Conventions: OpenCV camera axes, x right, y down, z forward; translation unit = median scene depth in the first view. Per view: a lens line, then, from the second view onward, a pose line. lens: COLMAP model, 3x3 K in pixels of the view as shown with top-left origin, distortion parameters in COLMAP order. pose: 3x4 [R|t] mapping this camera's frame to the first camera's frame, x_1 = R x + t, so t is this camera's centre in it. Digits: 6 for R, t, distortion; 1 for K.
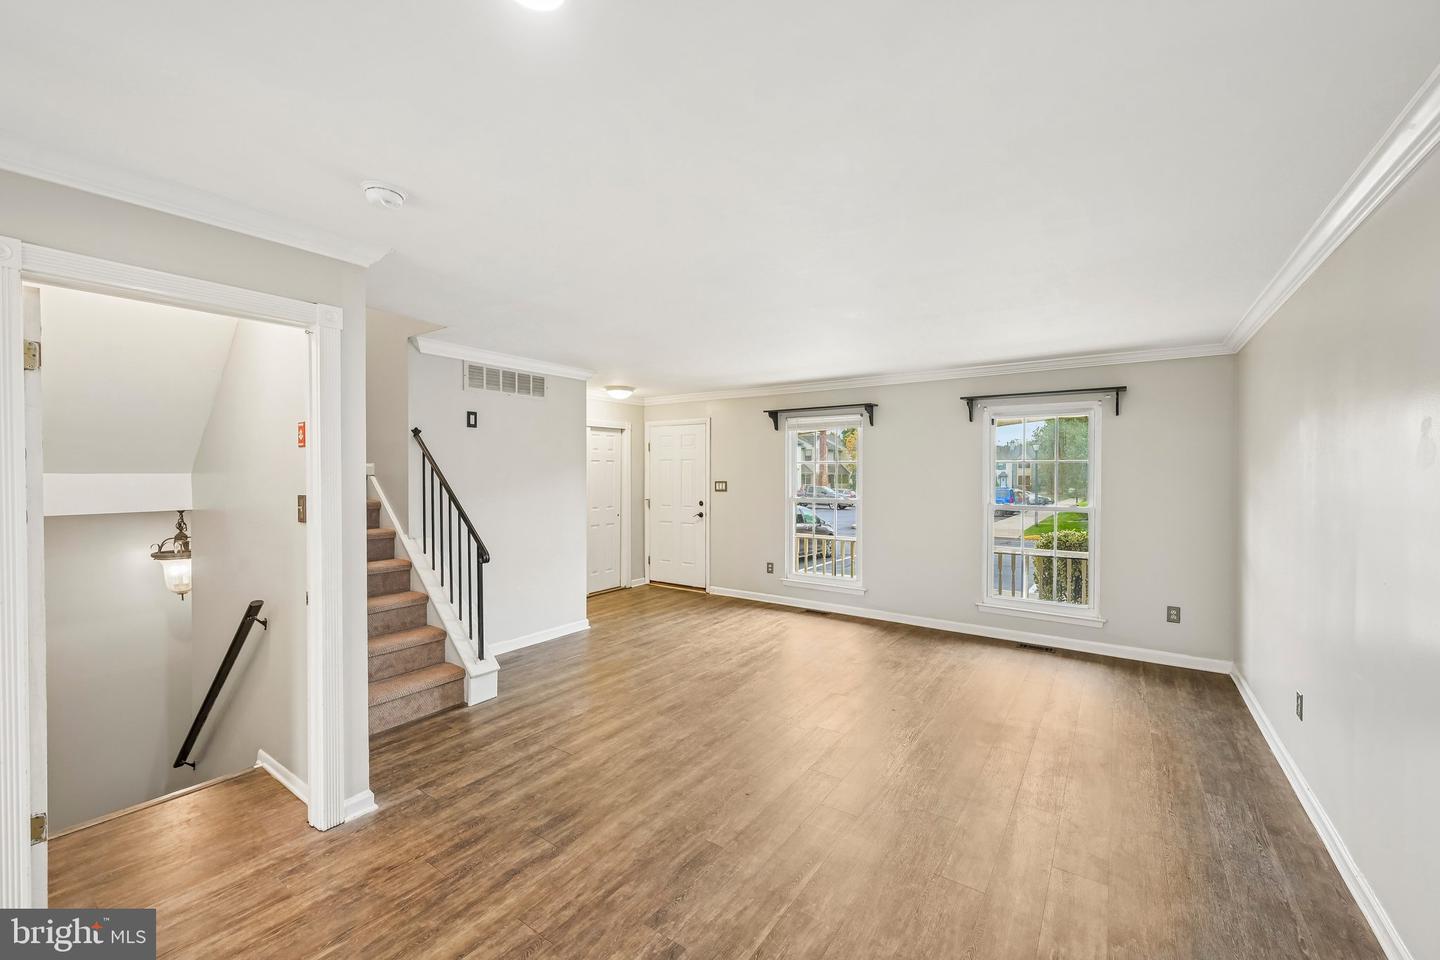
lens RADIAL K [[571.8, 0, 720.5], [0, 571.8, 481.3], [0, 0, 1]] dist [0.002834, -0.001143]
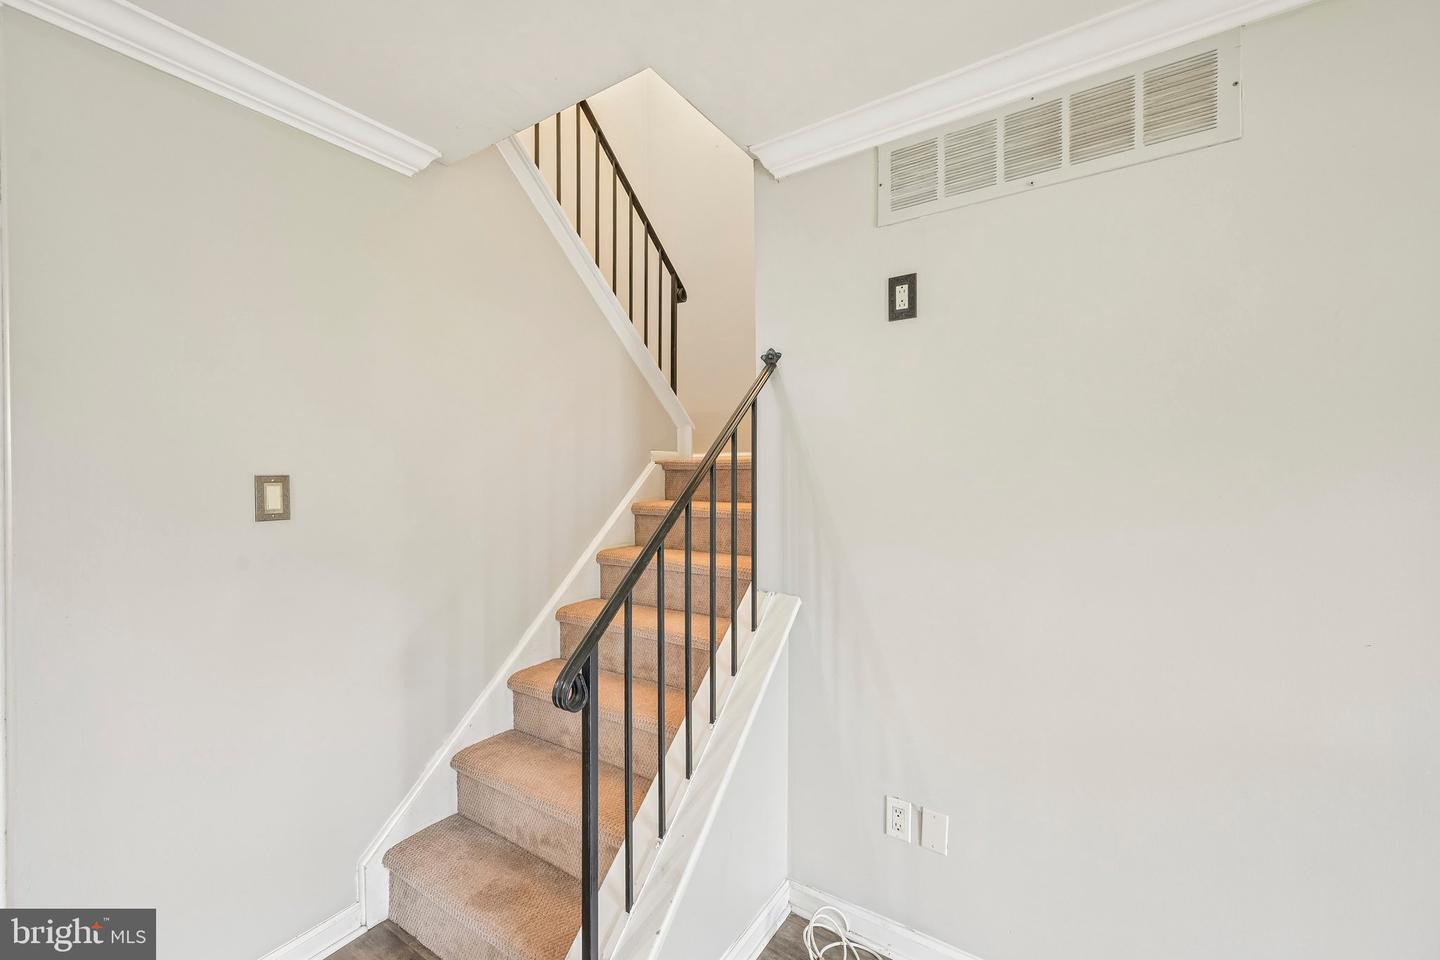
lens RADIAL K [[571.8, 0, 726.5], [0, 571.8, 481.2], [0, 0, 1]] dist [0.002834, -0.001143]
pose [[0.031783, 0.001629, -0.999493, -0.076145], [-0.011867, 0.999929, 0.001253, 0.011008], [0.999424, 0.011821, 0.031800, 0.925988]]
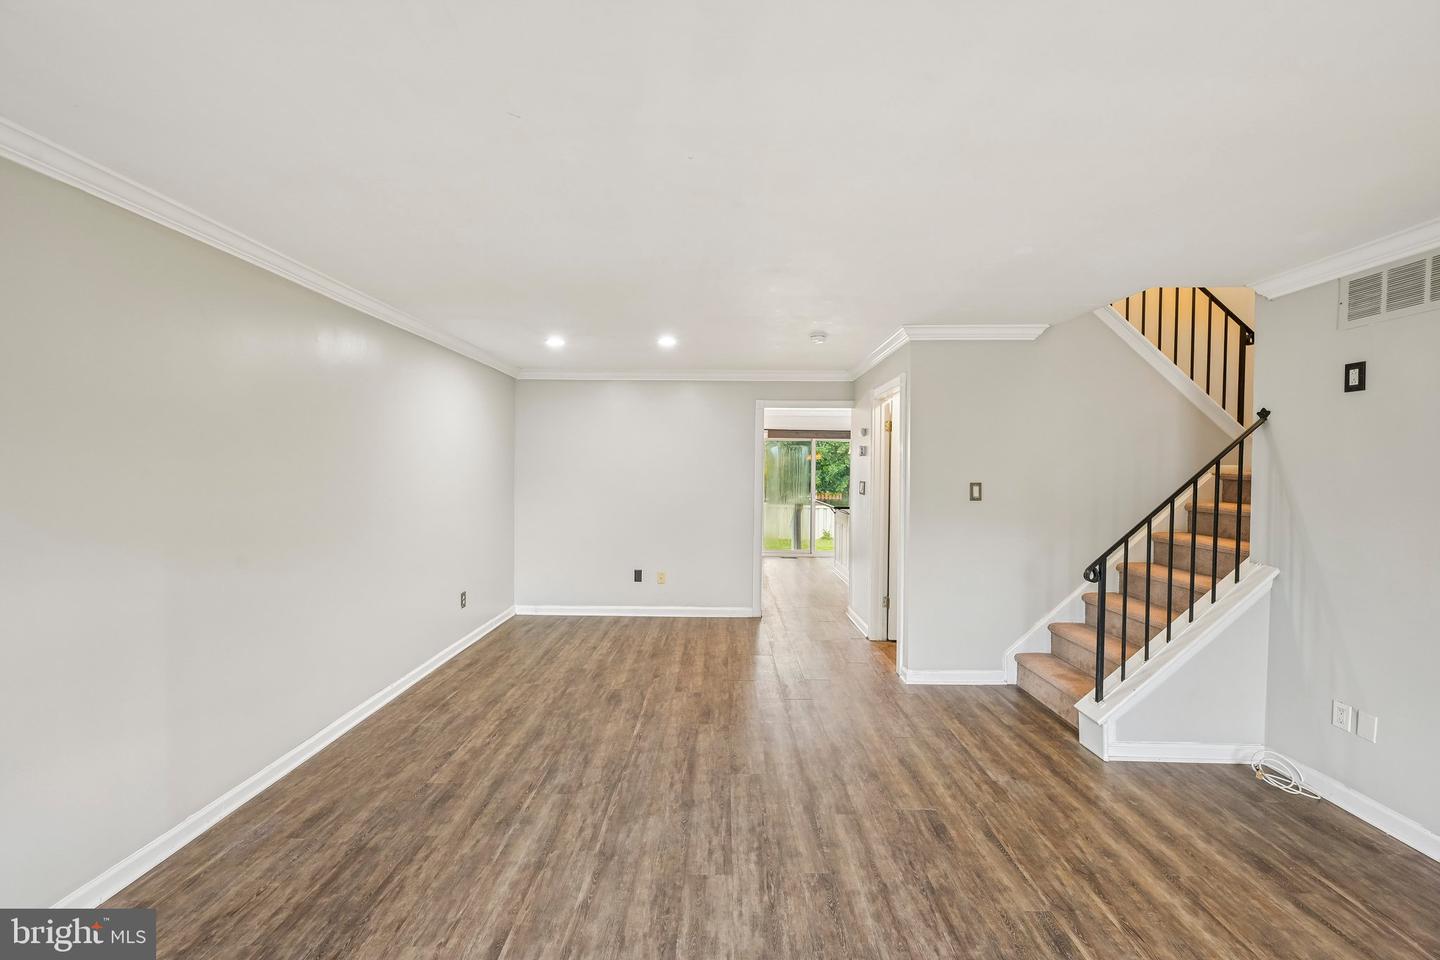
lens RADIAL K [[571.8, 0, 720.1], [0, 571.8, 482.0], [0, 0, 1]] dist [0.002834, -0.001143]
pose [[-0.823401, 0.011606, -0.567341, 0.416798], [-0.012143, 0.999202, 0.038063, -0.020345], [0.567329, 0.038231, -0.822603, 1.174343]]
